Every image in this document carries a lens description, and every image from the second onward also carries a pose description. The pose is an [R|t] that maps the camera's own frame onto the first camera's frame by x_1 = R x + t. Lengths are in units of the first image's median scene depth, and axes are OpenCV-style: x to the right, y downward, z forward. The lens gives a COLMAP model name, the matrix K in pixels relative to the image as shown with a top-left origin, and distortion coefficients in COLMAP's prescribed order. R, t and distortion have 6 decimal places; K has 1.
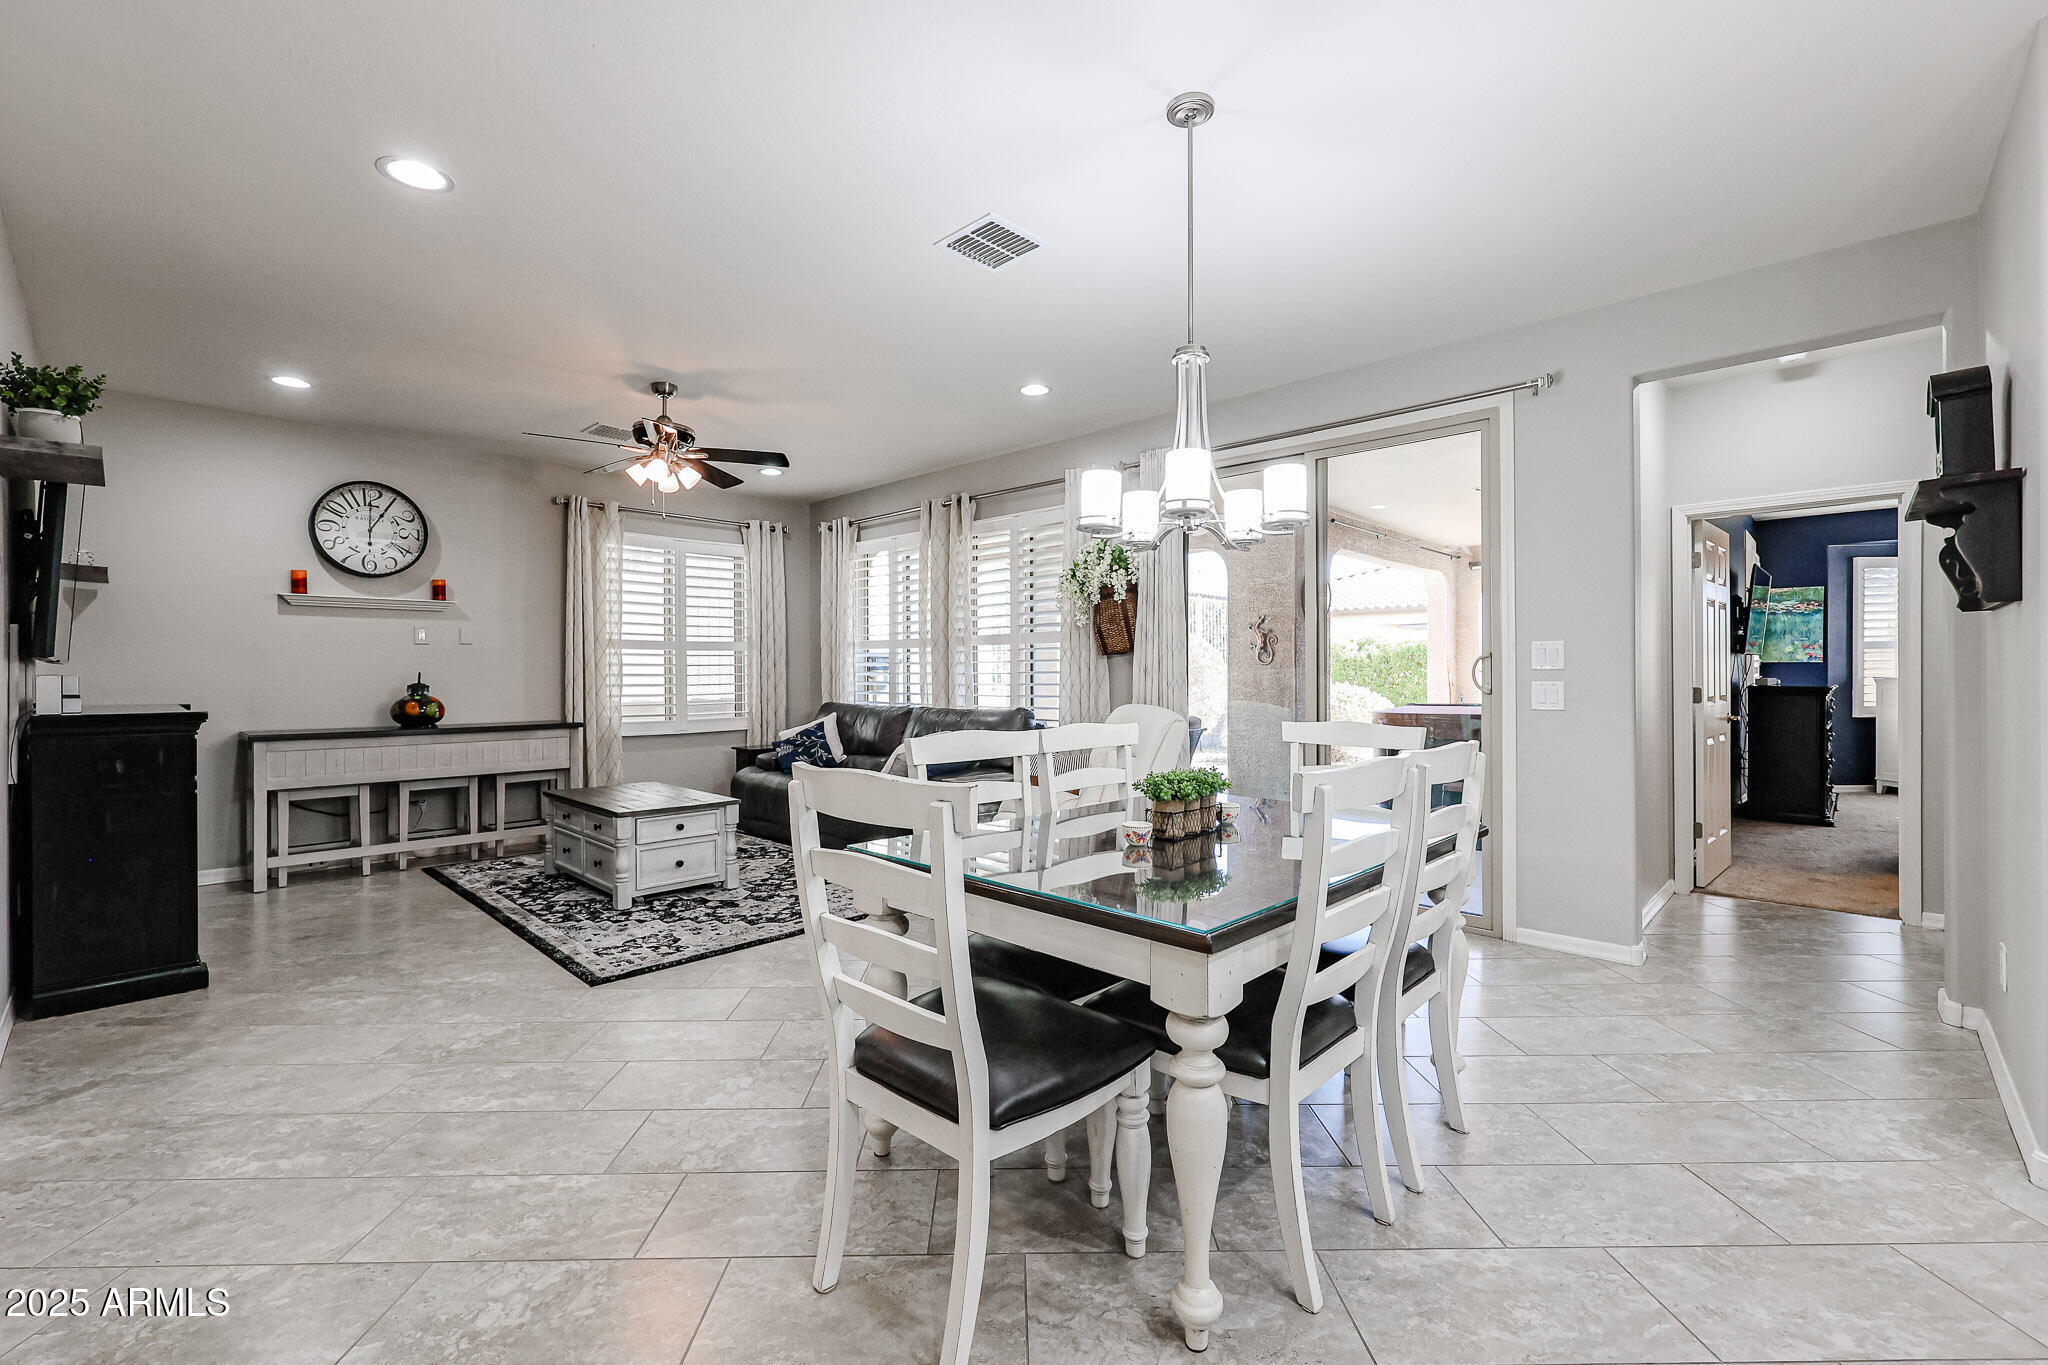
lens RADIAL K [[826.1, 0, 989.0], [0, 826.1, 675.2], [0, 0, 1]] dist [0.002816, -0.000084]
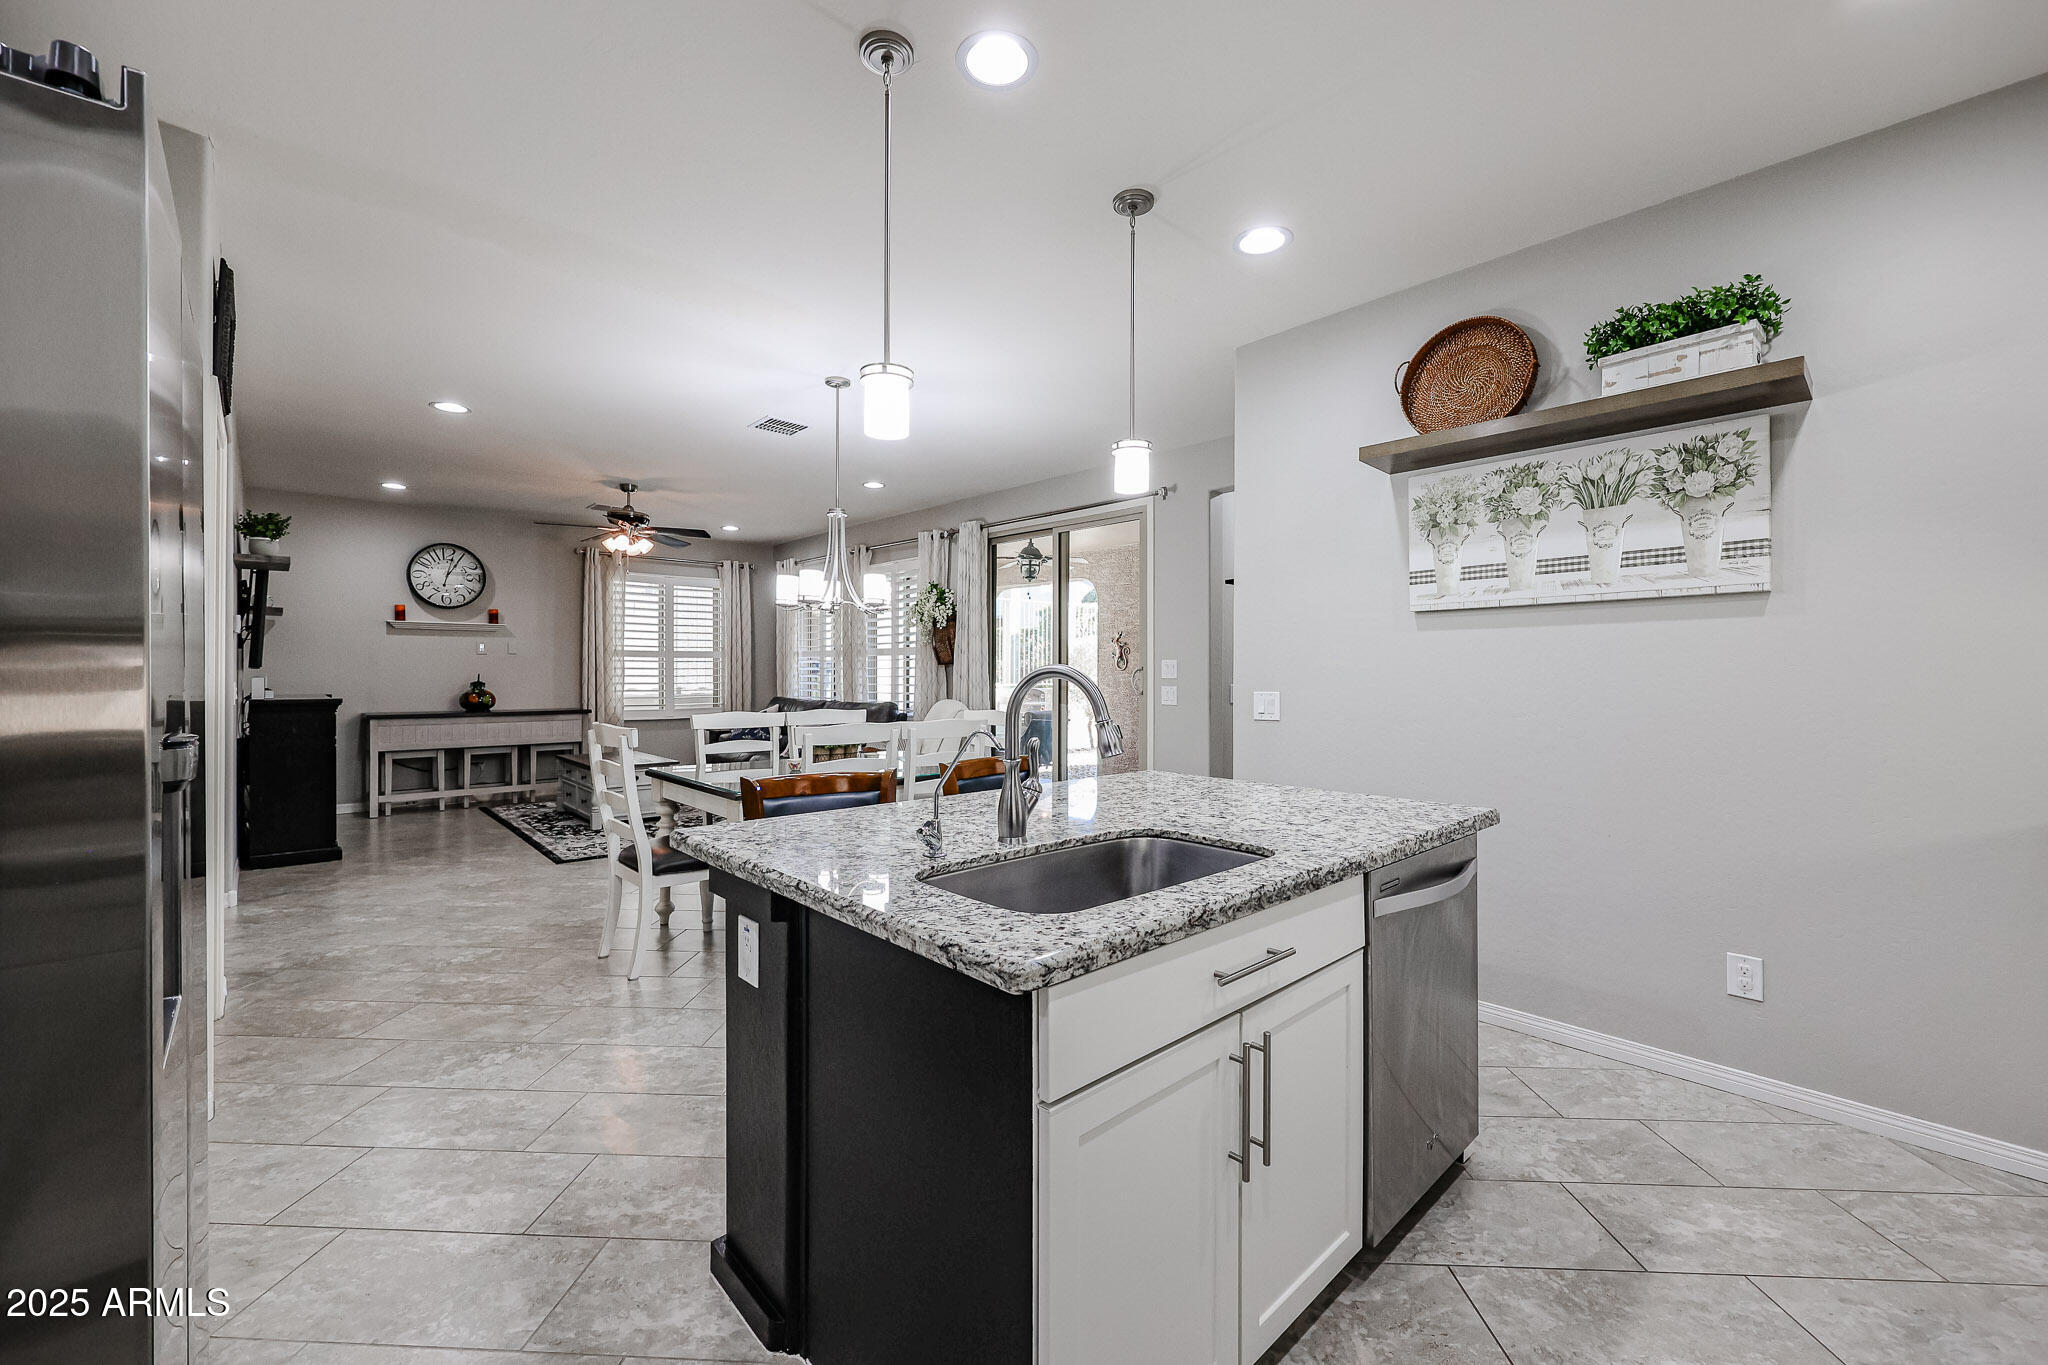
lens RADIAL K [[826.1, 0, 1023.1], [0, 826.1, 674.6], [0, 0, 1]] dist [0.002816, -0.000084]
pose [[0.997796, 0.006364, -0.066048, 0.375187], [-0.006165, 0.999976, 0.003213, -0.013168], [0.066067, -0.002799, 0.997811, -0.401873]]
